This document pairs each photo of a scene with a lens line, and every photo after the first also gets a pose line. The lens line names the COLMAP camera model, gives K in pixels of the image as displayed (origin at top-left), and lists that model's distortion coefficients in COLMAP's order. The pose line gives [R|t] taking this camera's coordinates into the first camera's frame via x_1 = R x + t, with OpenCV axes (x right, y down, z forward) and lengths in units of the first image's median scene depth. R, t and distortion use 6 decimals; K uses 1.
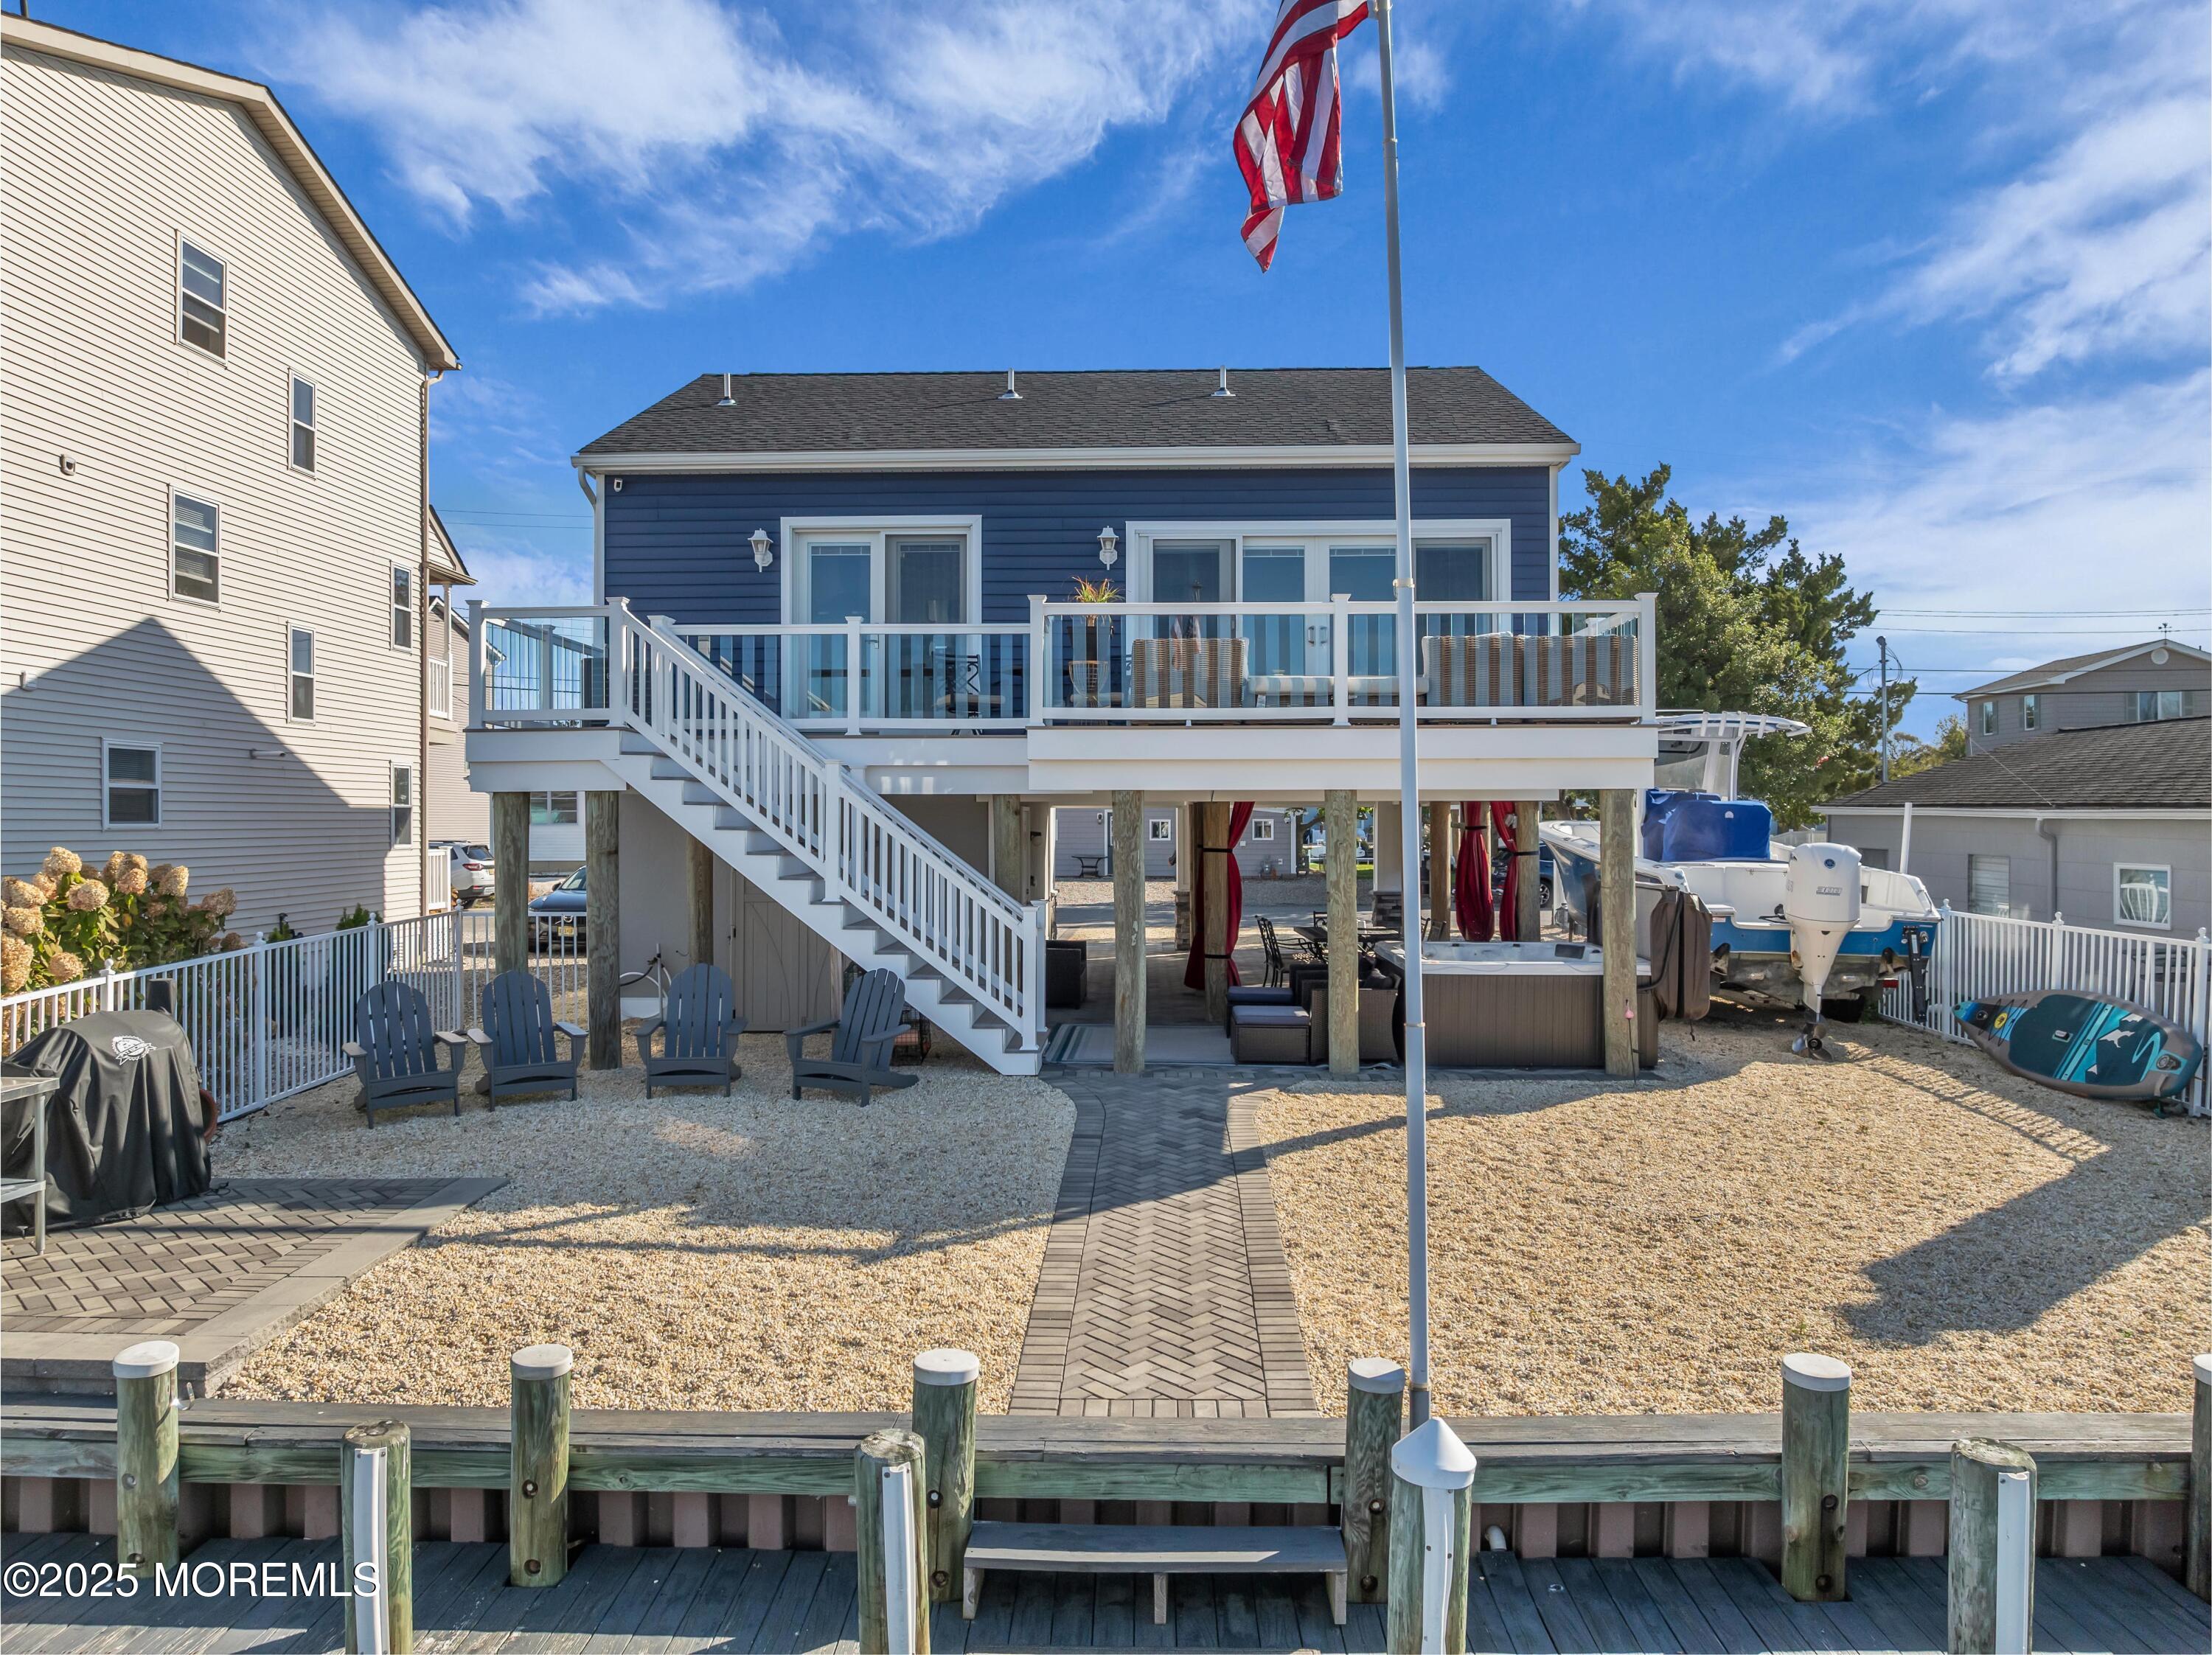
lens RADIAL K [[1571.9, 0, 1100.2], [0, 1571.9, 820.5], [0, 0, 1]] dist [-0.053069, 0.021221]
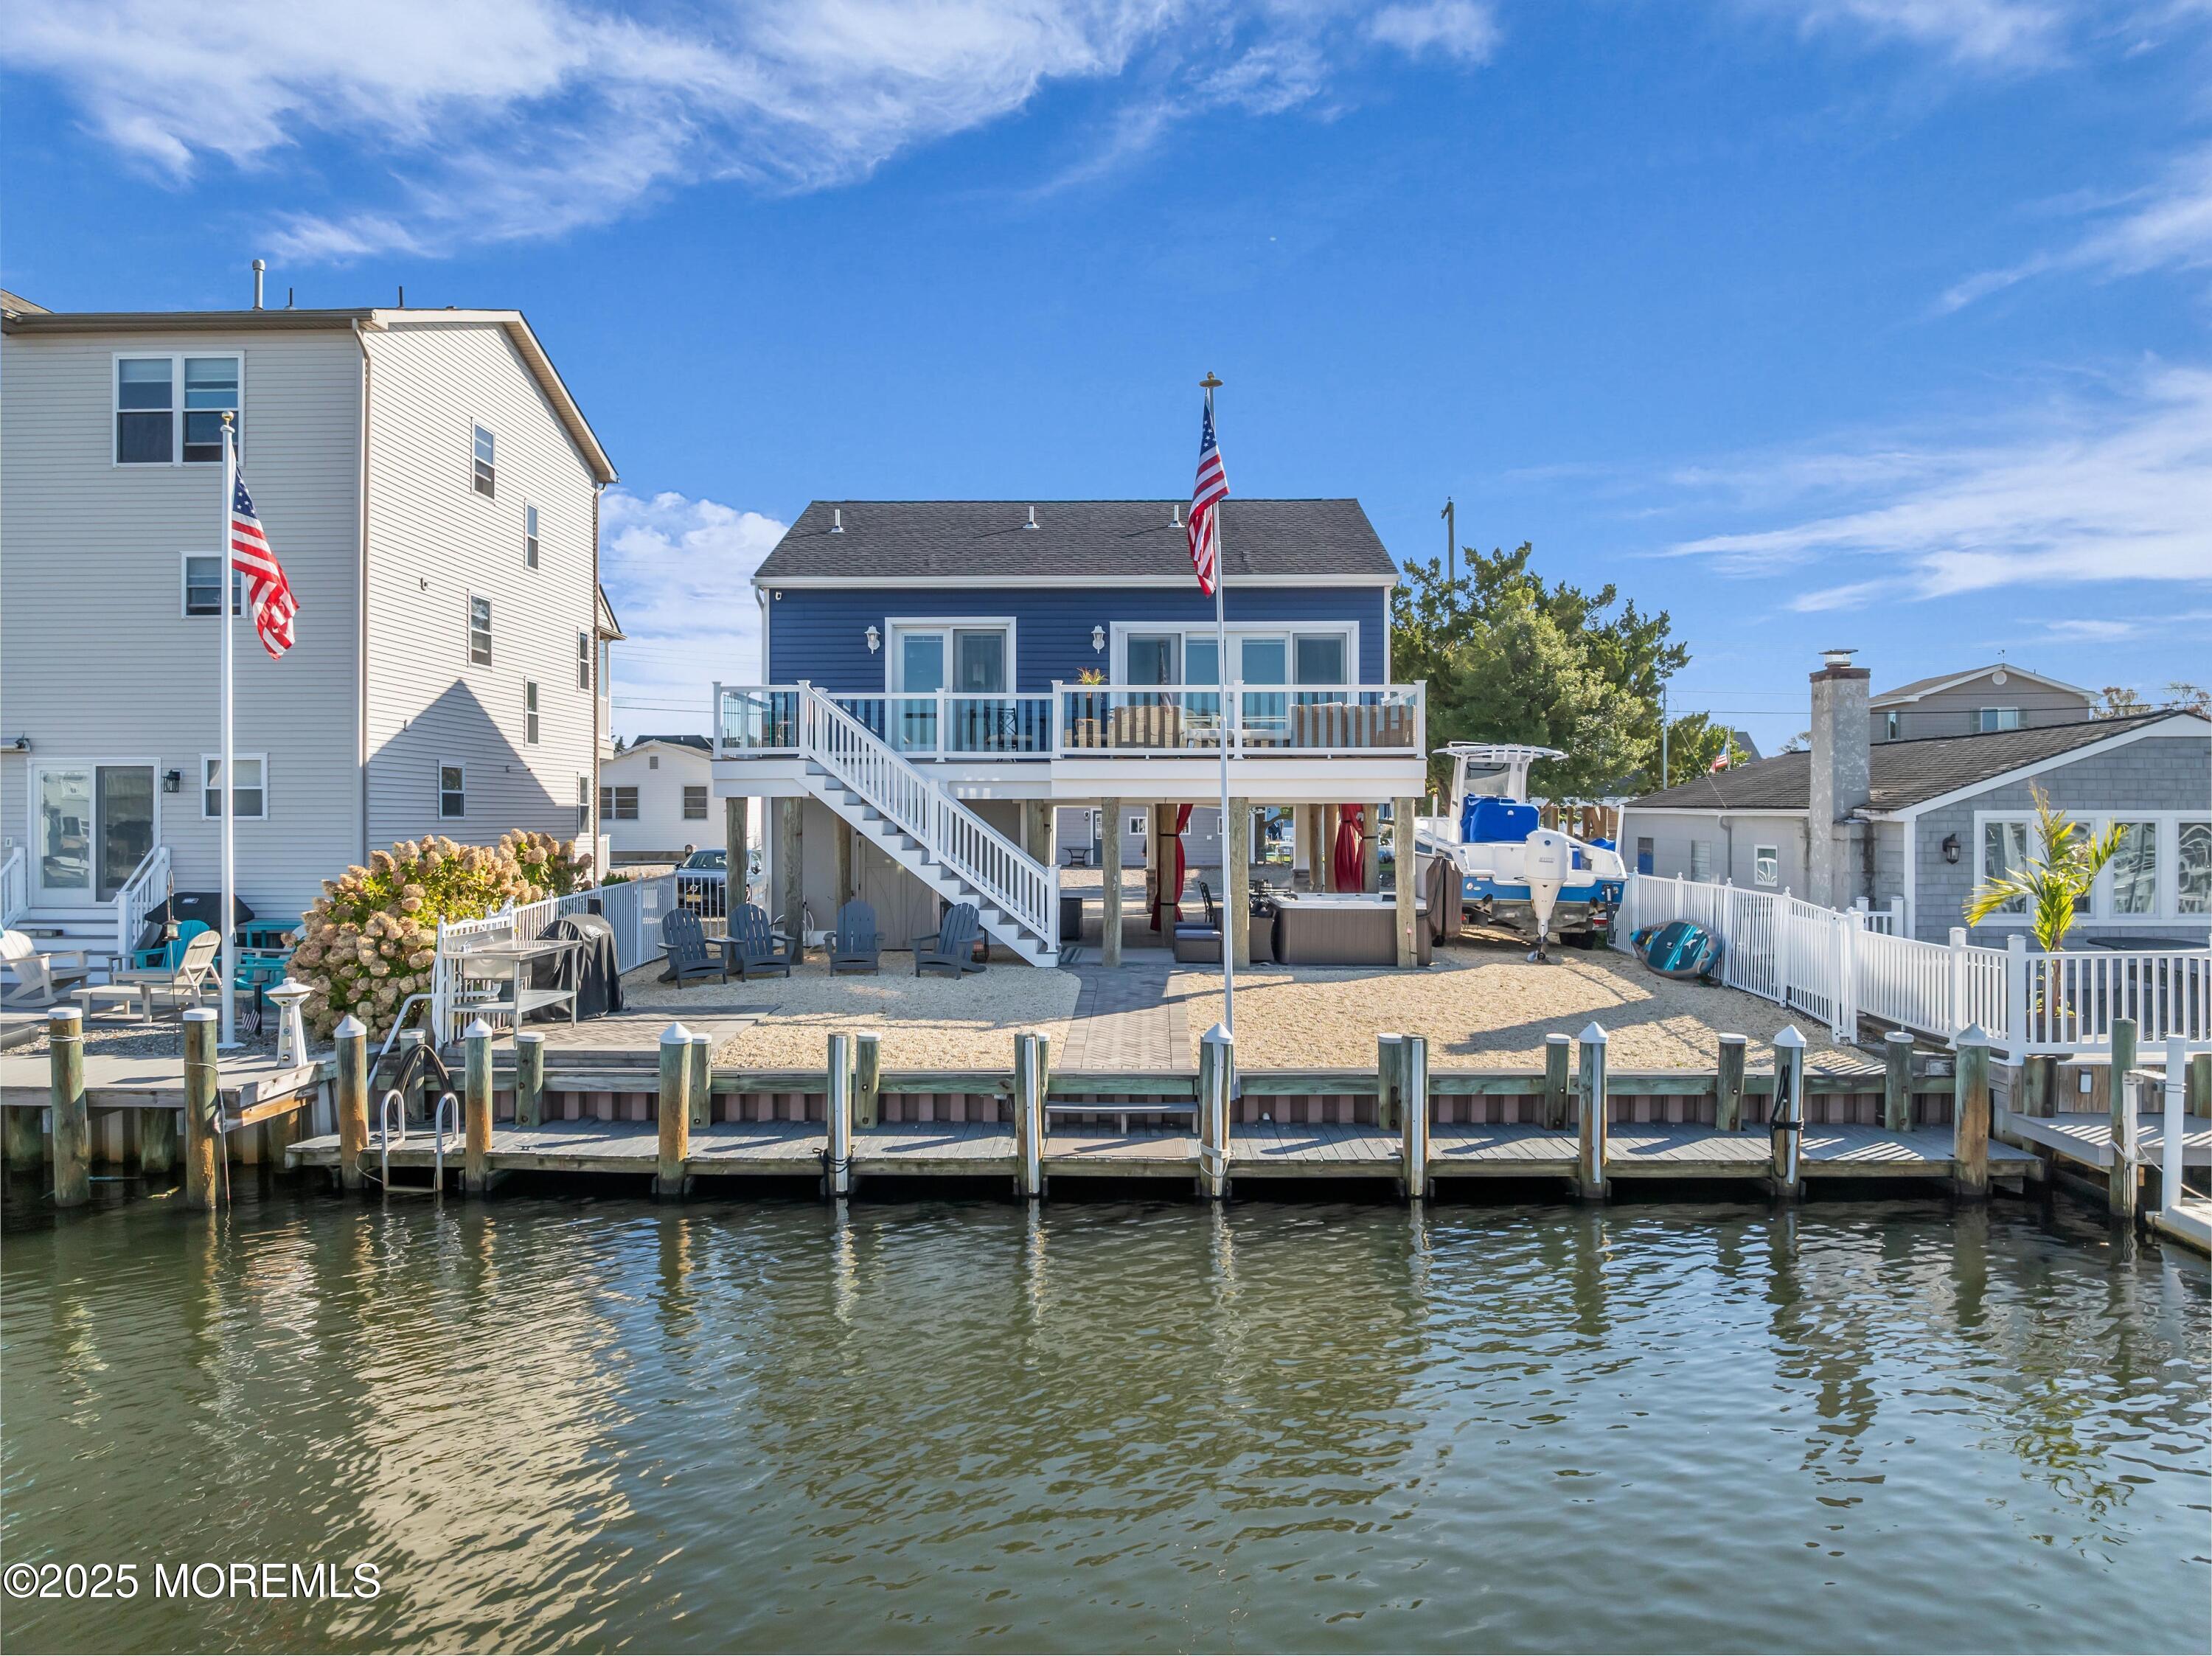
lens RADIAL K [[1572.0, 0, 1098.9], [0, 1572.0, 821.8], [0, 0, 1]] dist [-0.053069, 0.021221]
pose [[0.999944, 0.001848, 0.010383, -0.012181], [-0.001864, 0.999997, 0.001531, 0.004422], [-0.010380, -0.001550, 0.999945, -0.648882]]
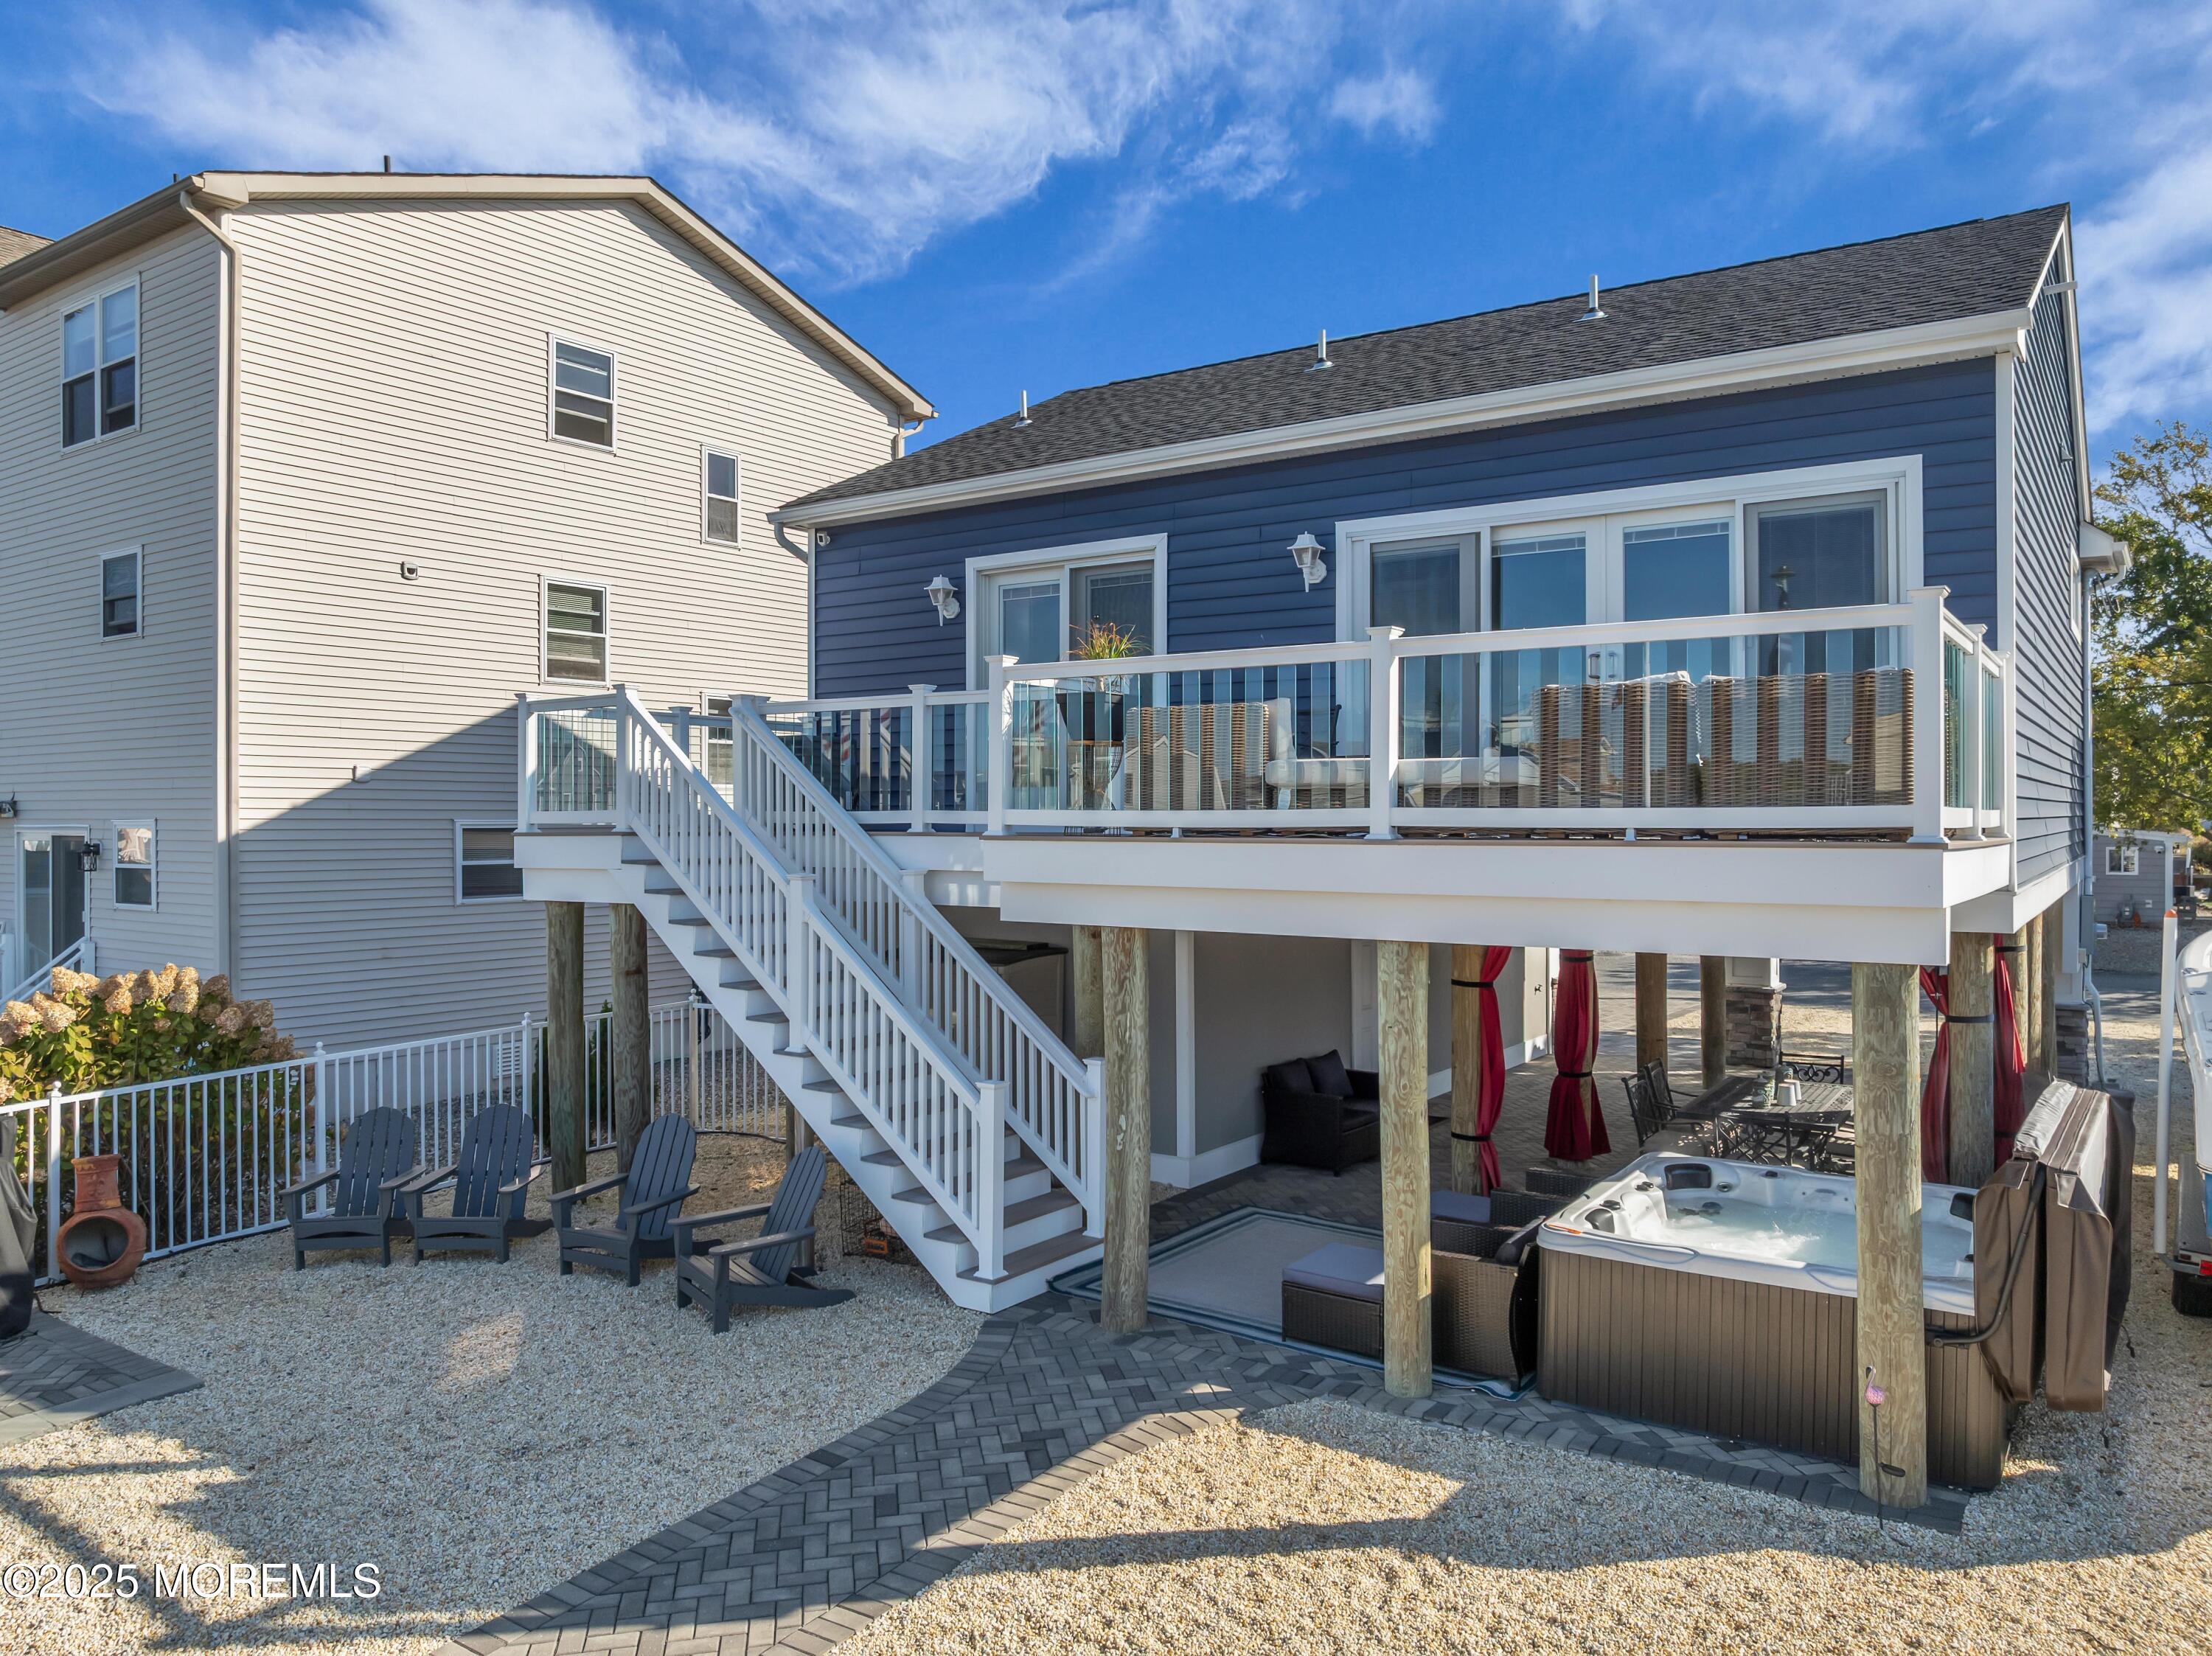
lens RADIAL K [[1572.0, 0, 1089.6], [0, 1572.0, 818.3], [0, 0, 1]] dist [-0.053069, 0.021221]
pose [[0.833407, 0.000628, -0.552659, 0.383687], [0.001053, 0.999996, 0.002725, -0.067418], [0.552659, -0.002853, 0.833403, 0.400086]]
